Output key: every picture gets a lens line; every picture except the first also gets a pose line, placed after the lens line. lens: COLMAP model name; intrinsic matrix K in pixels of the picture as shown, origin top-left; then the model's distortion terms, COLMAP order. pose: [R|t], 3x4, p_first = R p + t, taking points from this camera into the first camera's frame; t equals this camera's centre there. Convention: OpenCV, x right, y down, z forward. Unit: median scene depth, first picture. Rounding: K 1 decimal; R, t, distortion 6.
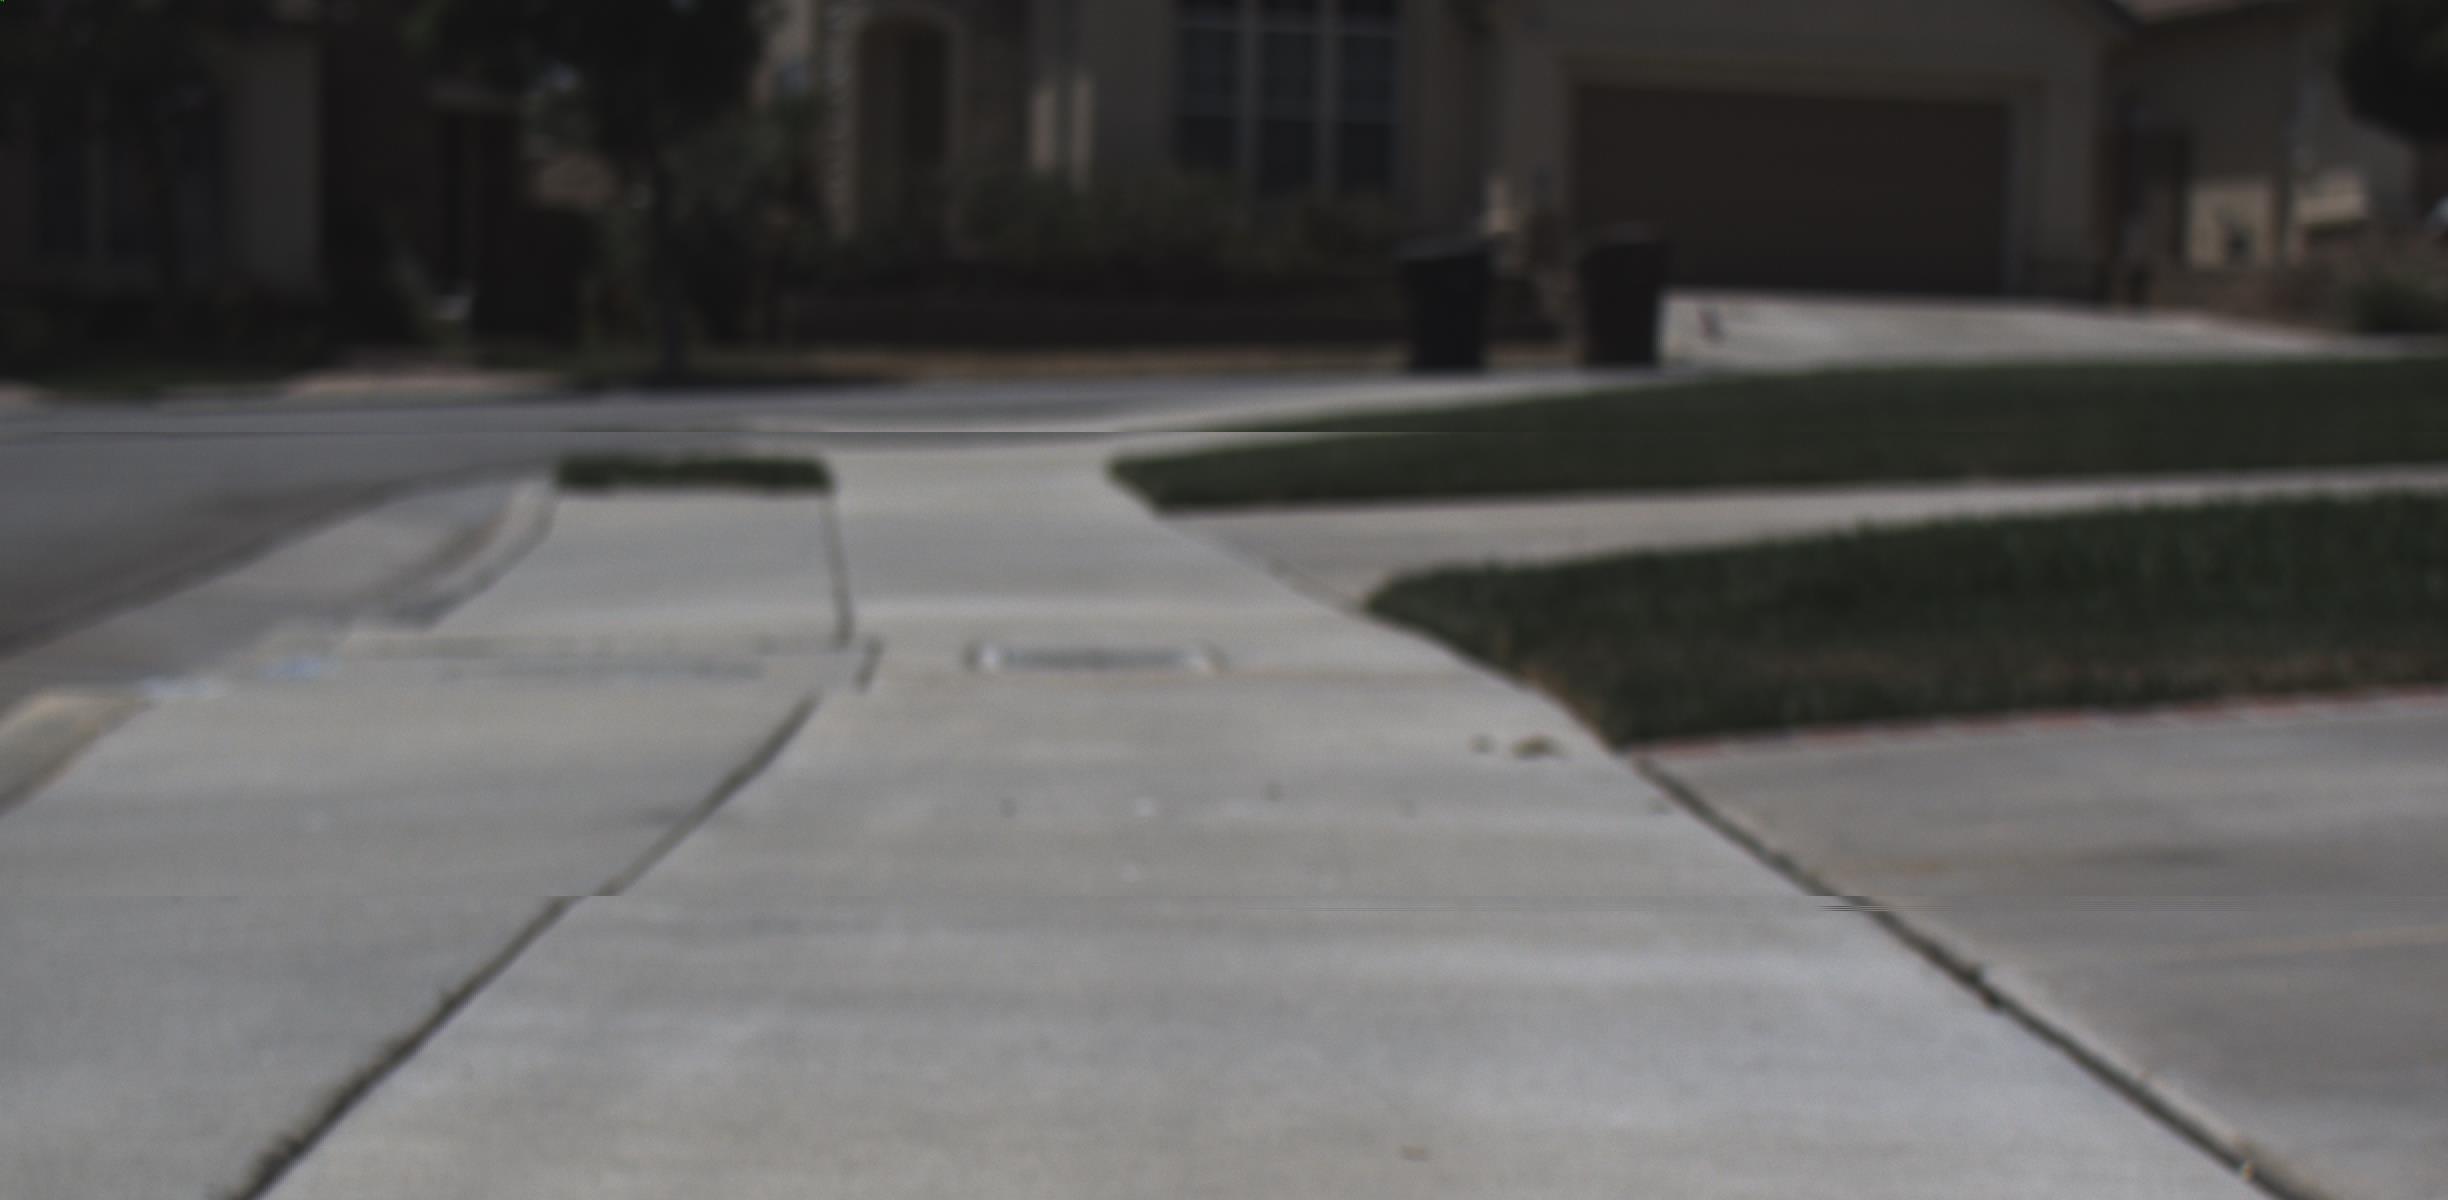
lens RADIAL K [[12258.2, 0, 1240.3], [0, 12258.2, 622.7], [0, 0, 1]] dist [1.676524, 0.000000]
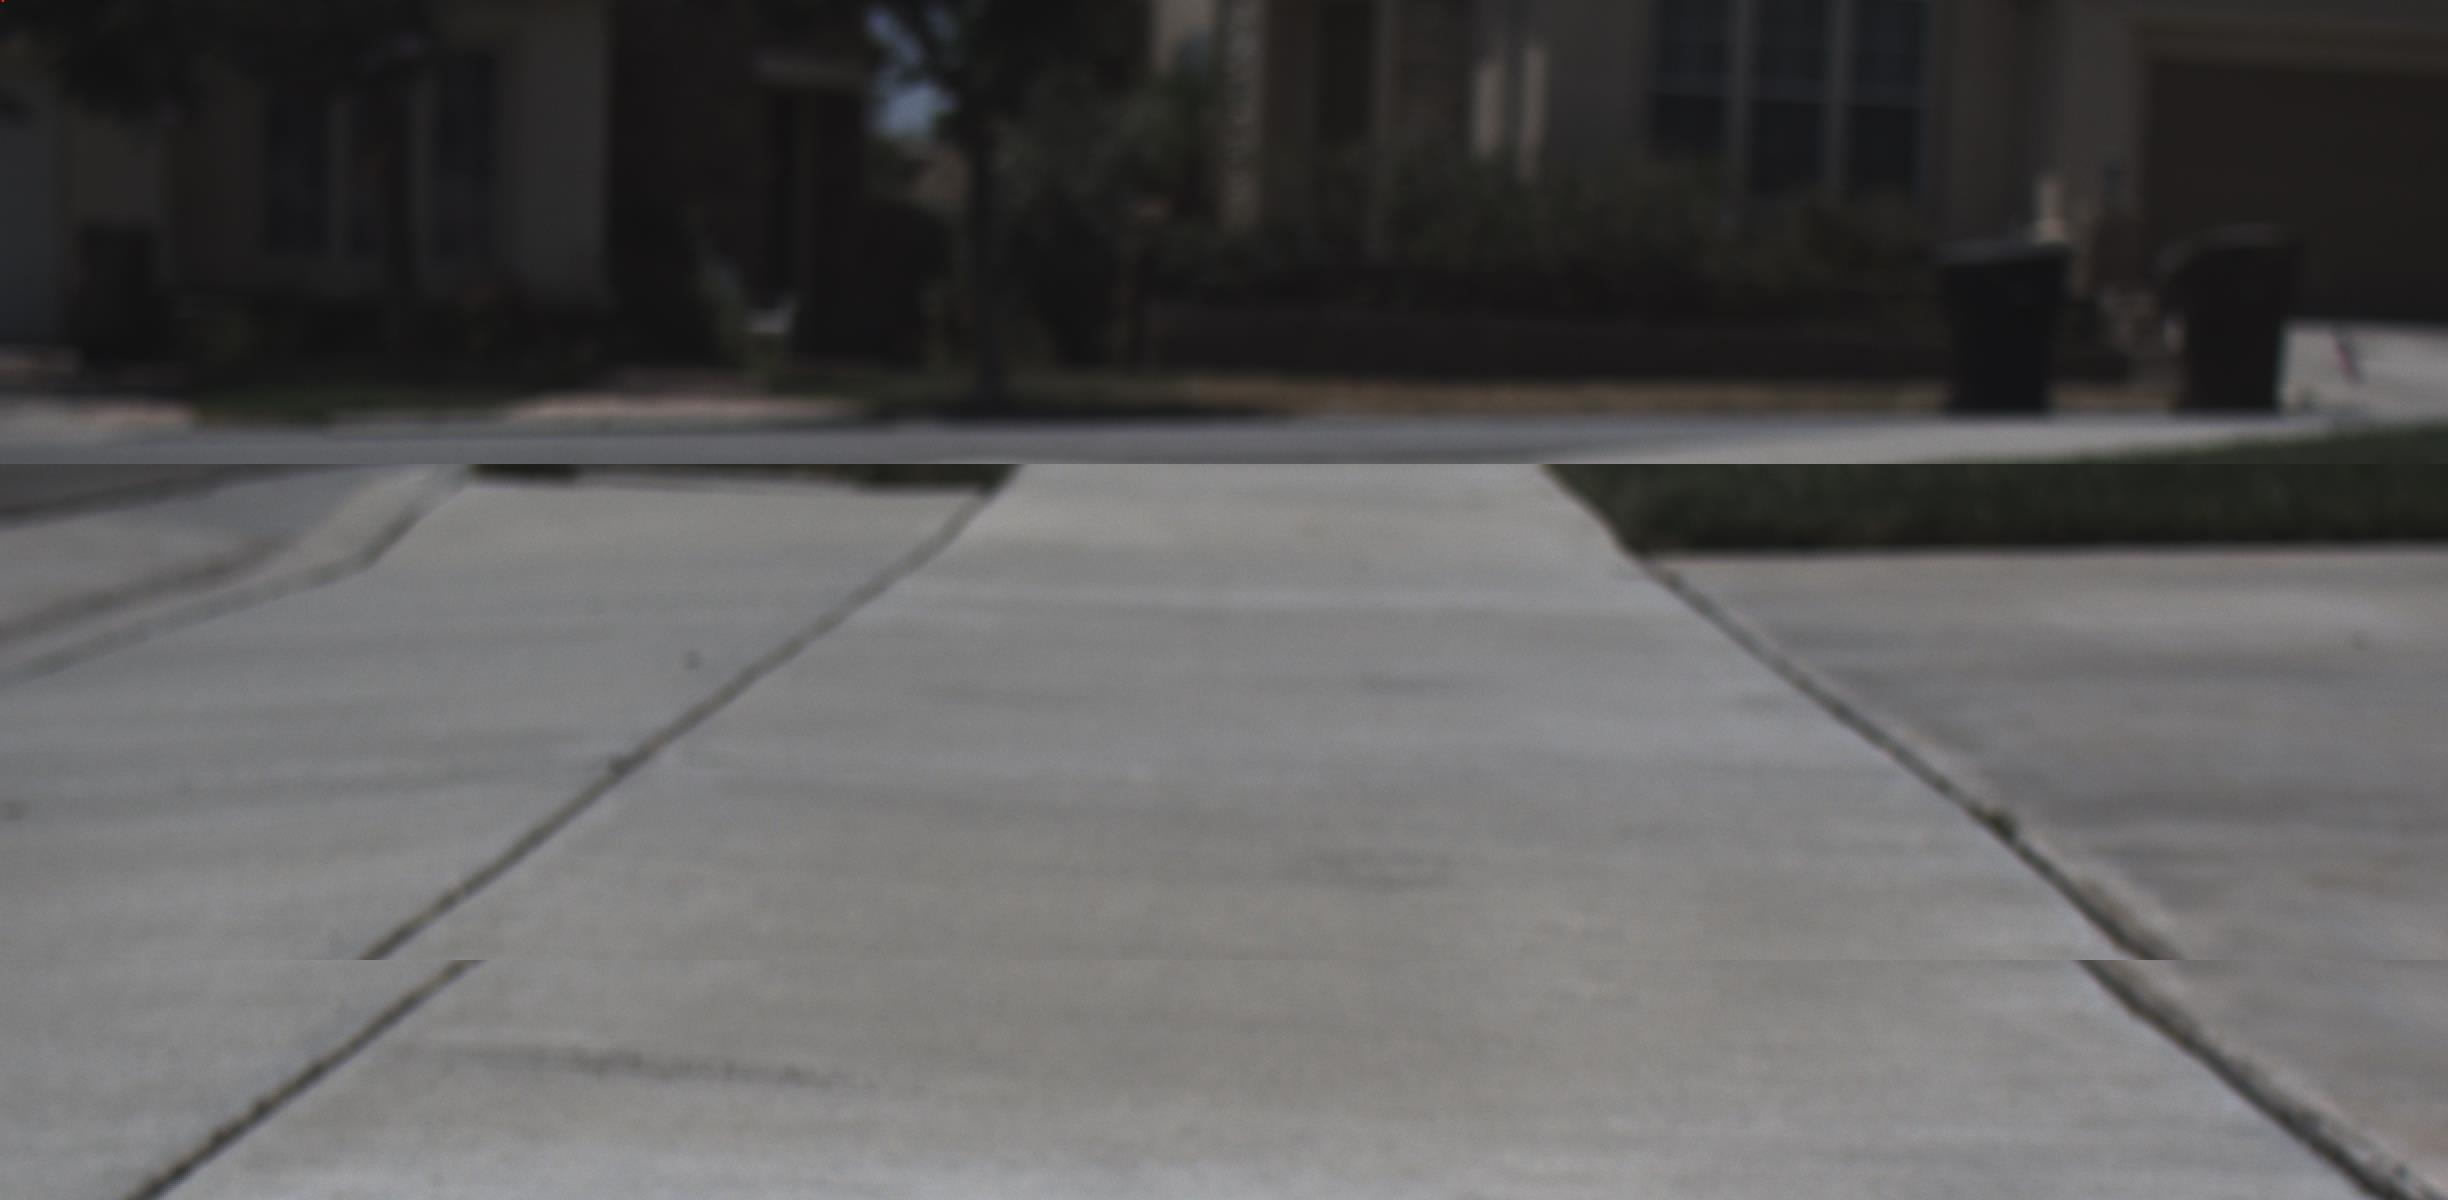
lens RADIAL K [[12258.2, 0, 1231.2], [0, 12258.2, 599.0], [0, 0, 1]] dist [1.676524, 0.000000]
pose [[0.999119, 0.017593, -0.038112, -0.001430], [-0.017822, 0.999825, -0.005671, -0.003294], [0.038006, 0.006345, 0.999257, 0.208284]]
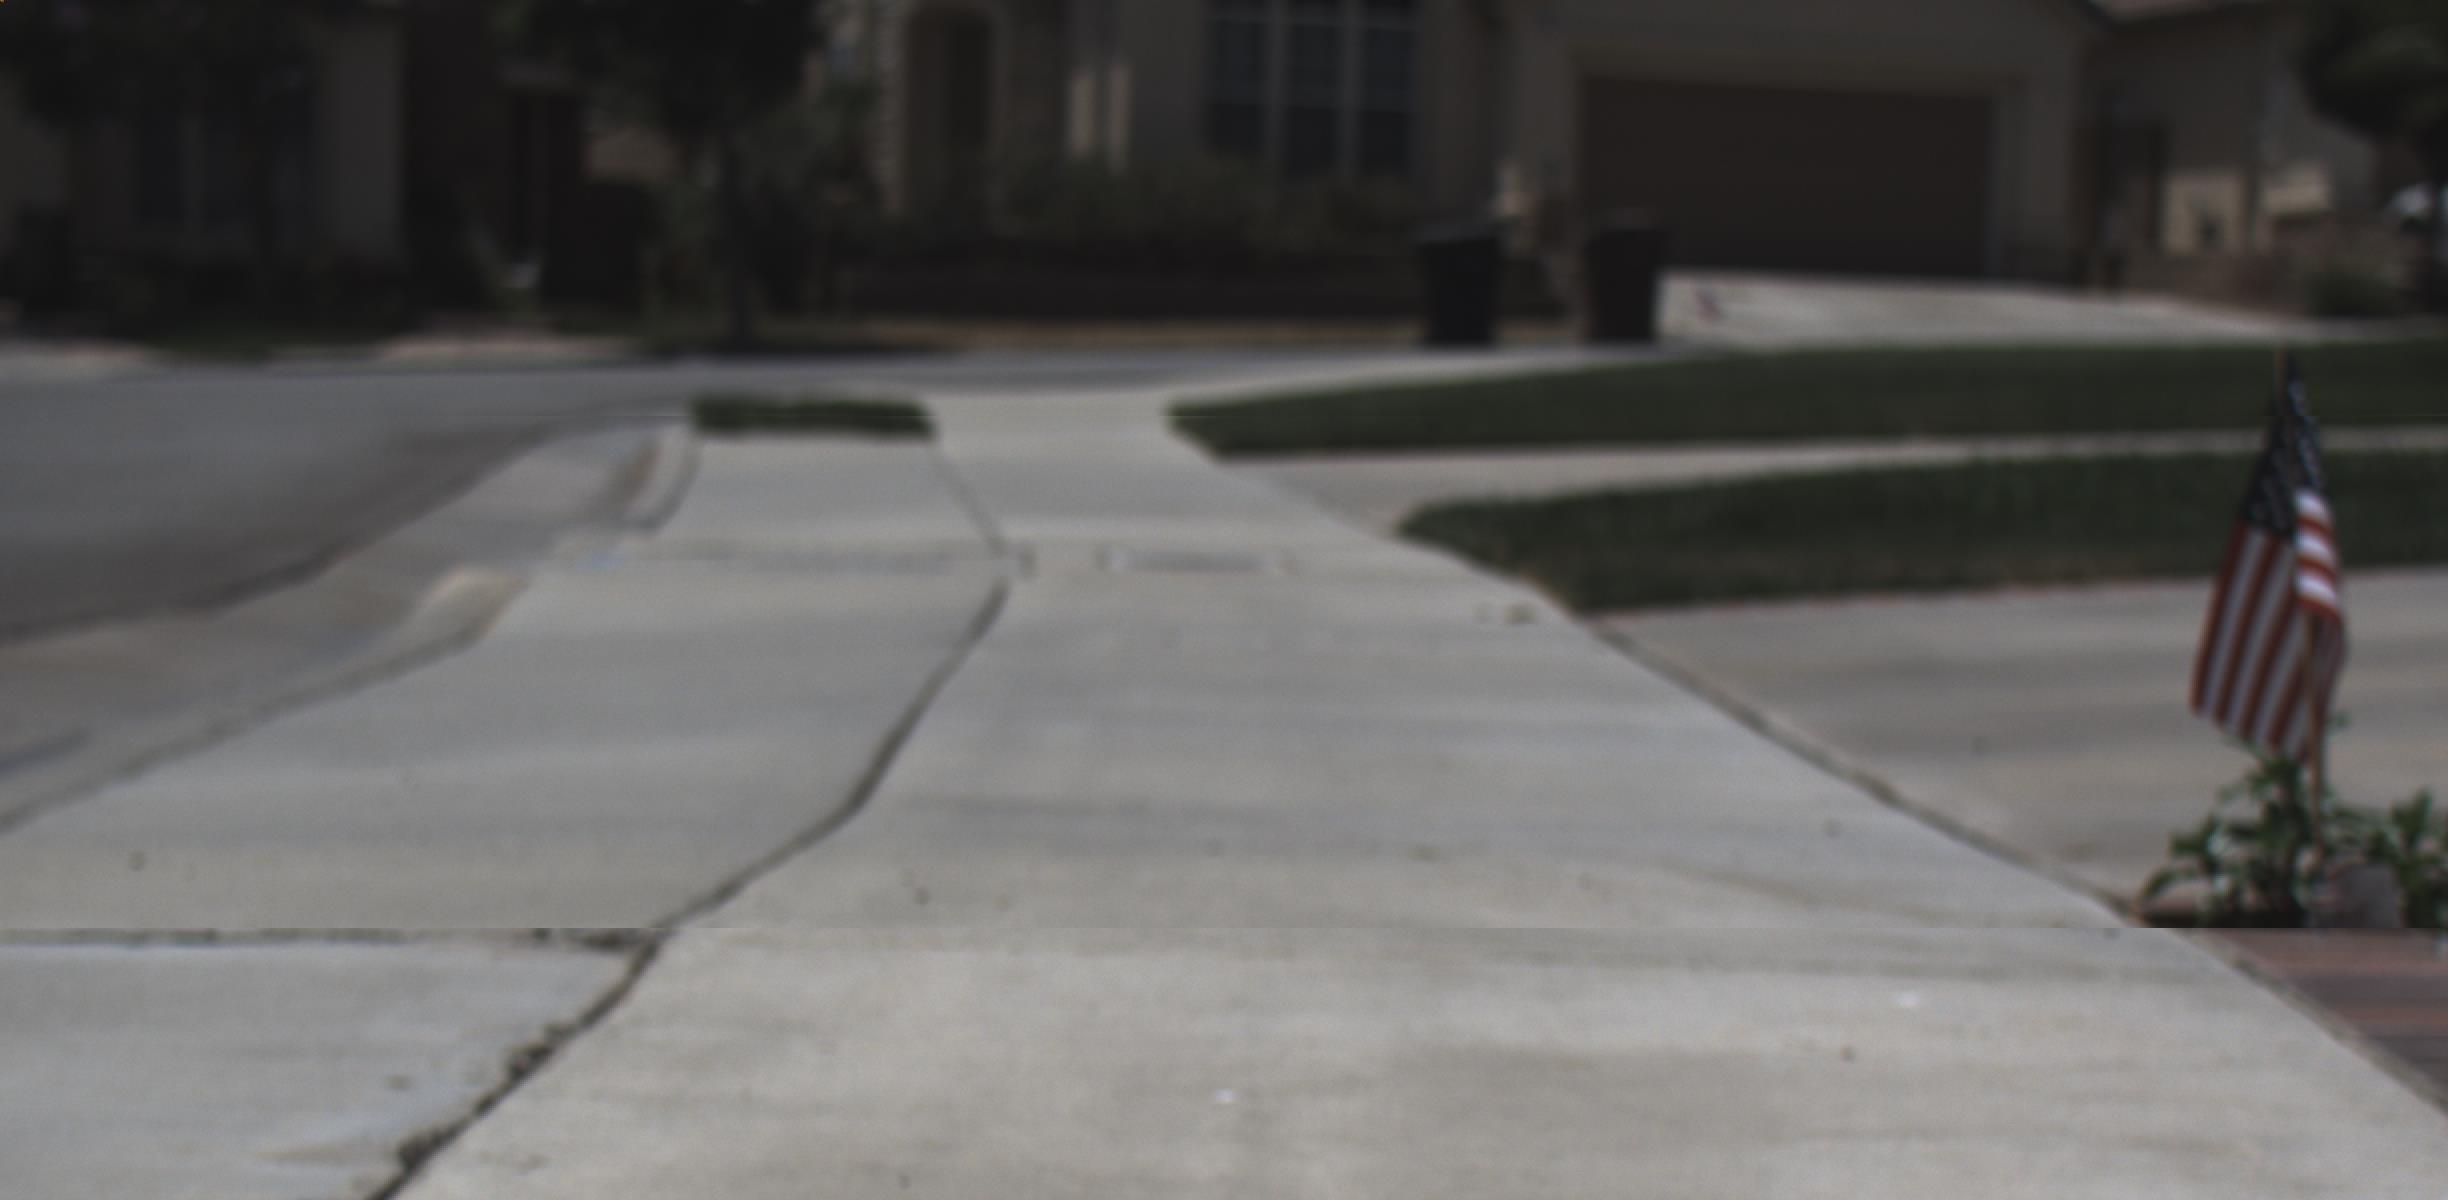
lens RADIAL K [[12258.2, 0, 1226.7], [0, 12258.2, 603.3], [0, 0, 1]] dist [1.676524, 0.000000]
pose [[0.999951, 0.009748, -0.001918, -0.001171], [-0.009747, 0.999952, 0.000883, 0.001233], [0.001927, -0.000865, 0.999998, -0.068910]]
